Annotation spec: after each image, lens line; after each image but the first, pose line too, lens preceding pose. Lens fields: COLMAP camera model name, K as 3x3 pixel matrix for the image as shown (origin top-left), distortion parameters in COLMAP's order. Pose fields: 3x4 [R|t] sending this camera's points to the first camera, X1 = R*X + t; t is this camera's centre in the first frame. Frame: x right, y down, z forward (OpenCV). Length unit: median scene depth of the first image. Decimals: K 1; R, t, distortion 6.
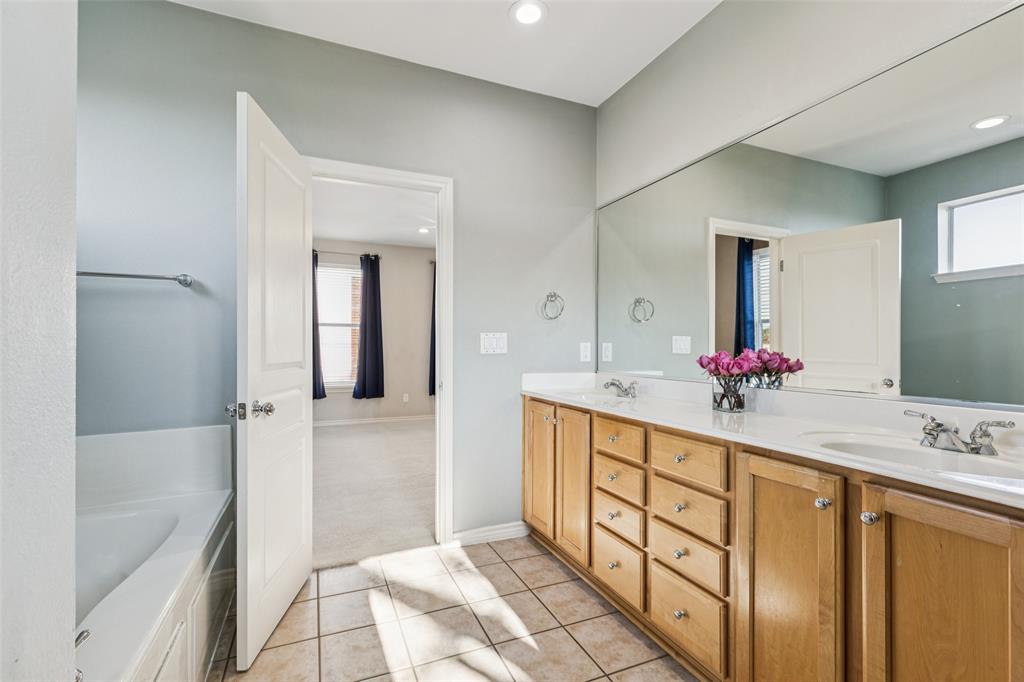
lens RADIAL K [[464.2, 0, 515.4], [0, 464.2, 343.9], [0, 0, 1]] dist [0.005692, -0.000285]
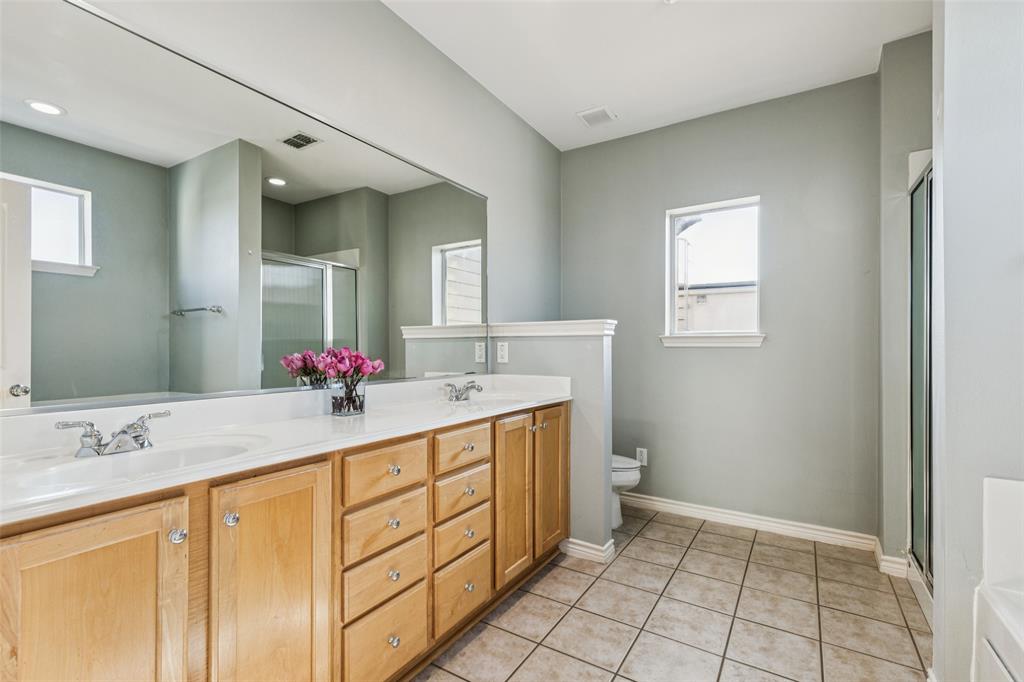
lens RADIAL K [[464.2, 0, 508.9], [0, 464.2, 345.7], [0, 0, 1]] dist [0.005692, -0.000285]
pose [[-0.554237, -0.005477, 0.832341, -0.559933], [-0.002891, 0.999985, 0.004655, 0.004423], [-0.832354, 0.000174, -0.554245, 1.368444]]
